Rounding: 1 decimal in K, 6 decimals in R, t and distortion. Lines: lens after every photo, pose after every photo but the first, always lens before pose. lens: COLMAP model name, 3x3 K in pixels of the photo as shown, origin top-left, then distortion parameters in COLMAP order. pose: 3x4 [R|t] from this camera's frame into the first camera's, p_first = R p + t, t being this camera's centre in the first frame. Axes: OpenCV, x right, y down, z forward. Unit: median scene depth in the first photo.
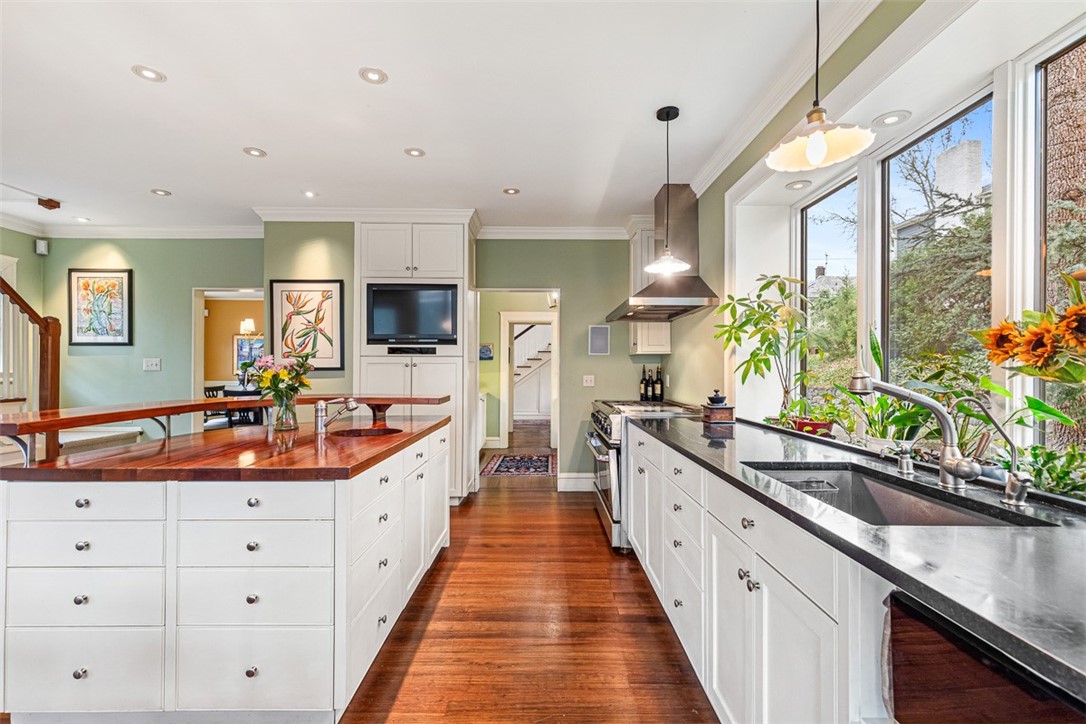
lens RADIAL K [[498.6, 0, 551.8], [0, 498.6, 360.3], [0, 0, 1]] dist [0.009237, -0.001310]
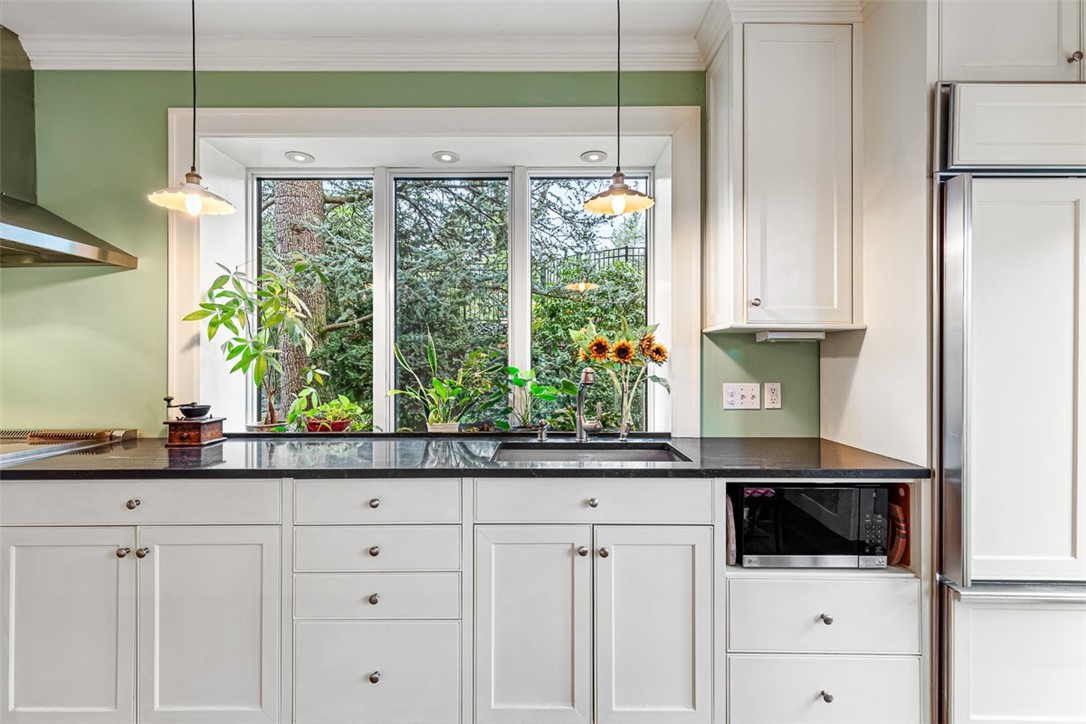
lens RADIAL K [[498.6, 0, 545.5], [0, 498.6, 358.5], [0, 0, 1]] dist [0.009237, -0.001310]
pose [[0.011514, 0.000845, 0.999933, -0.239412], [-0.016424, 0.999865, -0.000655, -0.000866], [-0.999799, -0.016416, 0.011526, 0.343011]]
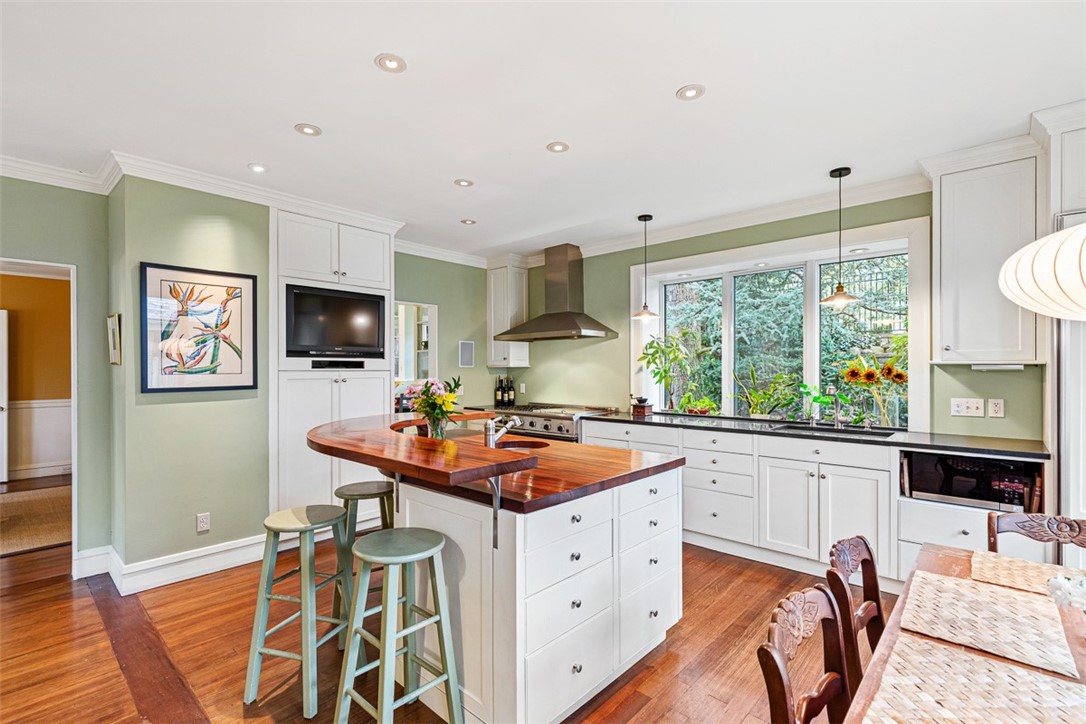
lens RADIAL K [[498.6, 0, 544.4], [0, 498.6, 367.8], [0, 0, 1]] dist [0.009237, -0.001310]
pose [[0.673906, -0.002875, 0.738811, -0.698462], [-0.009033, 0.999886, 0.012131, -0.027798], [-0.738761, -0.014849, 0.673803, 0.114313]]
